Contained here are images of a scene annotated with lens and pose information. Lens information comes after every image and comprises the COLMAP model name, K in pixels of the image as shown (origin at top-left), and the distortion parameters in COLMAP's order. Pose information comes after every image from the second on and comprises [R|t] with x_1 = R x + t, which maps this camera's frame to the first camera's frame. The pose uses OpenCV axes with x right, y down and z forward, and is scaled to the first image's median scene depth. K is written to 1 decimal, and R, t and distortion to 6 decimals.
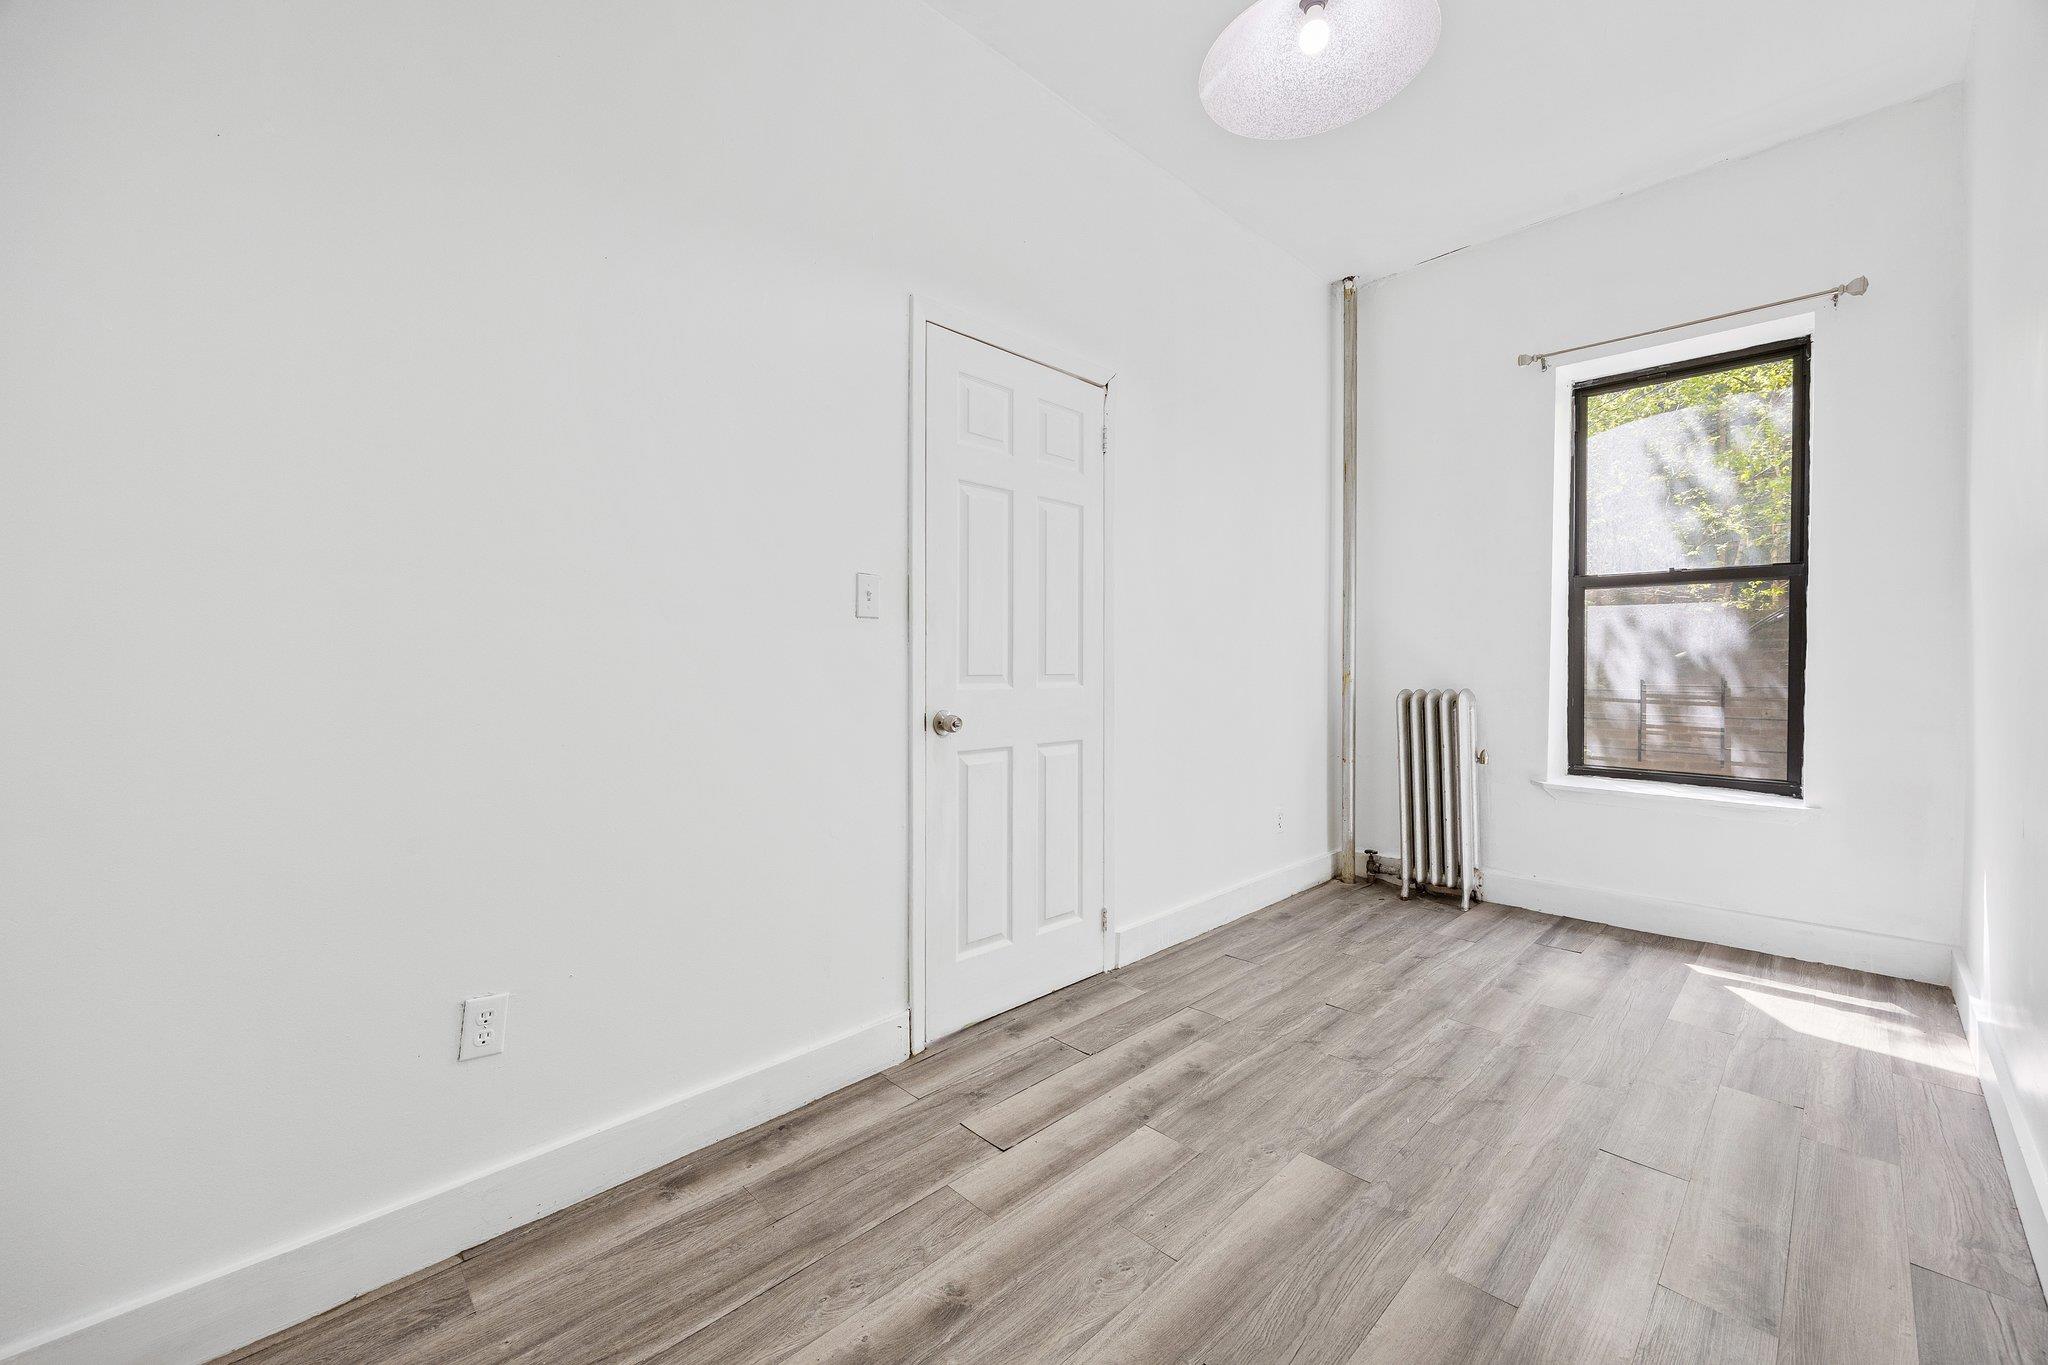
lens RADIAL K [[805.2, 0, 1021.5], [0, 805.2, 676.3], [0, 0, 1]] dist [-0.003830, 0.000833]
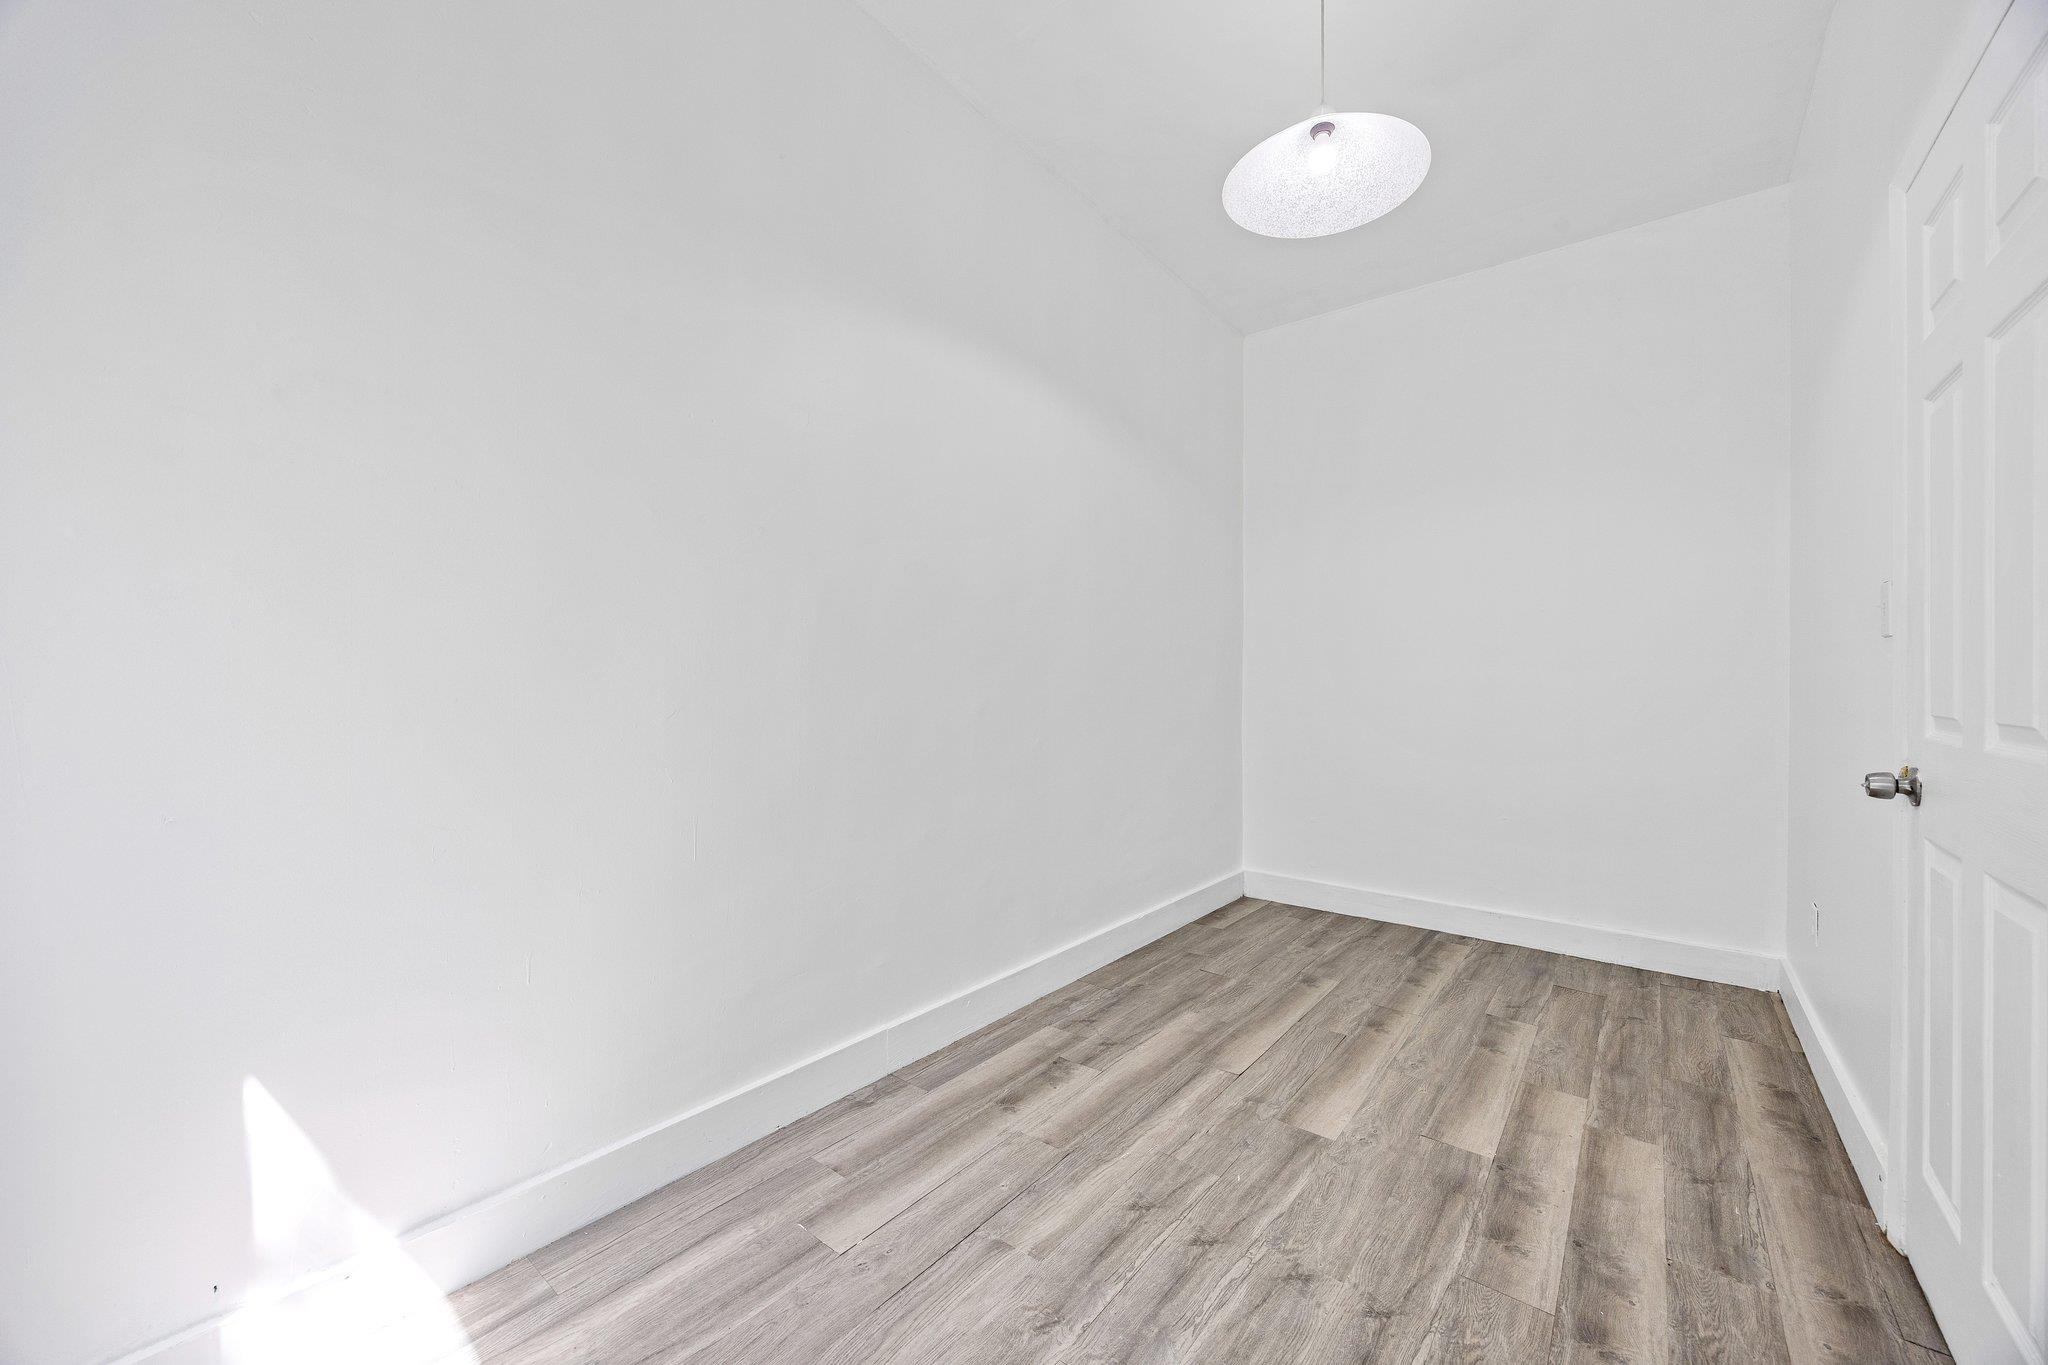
lens RADIAL K [[805.2, 0, 1025.0], [0, 805.2, 681.7], [0, 0, 1]] dist [-0.003830, 0.000833]
pose [[-0.989779, 0.003125, -0.142572, 0.871458], [0.001436, 0.999928, 0.011944, -0.039436], [0.142599, 0.011618, -0.989712, 1.911514]]
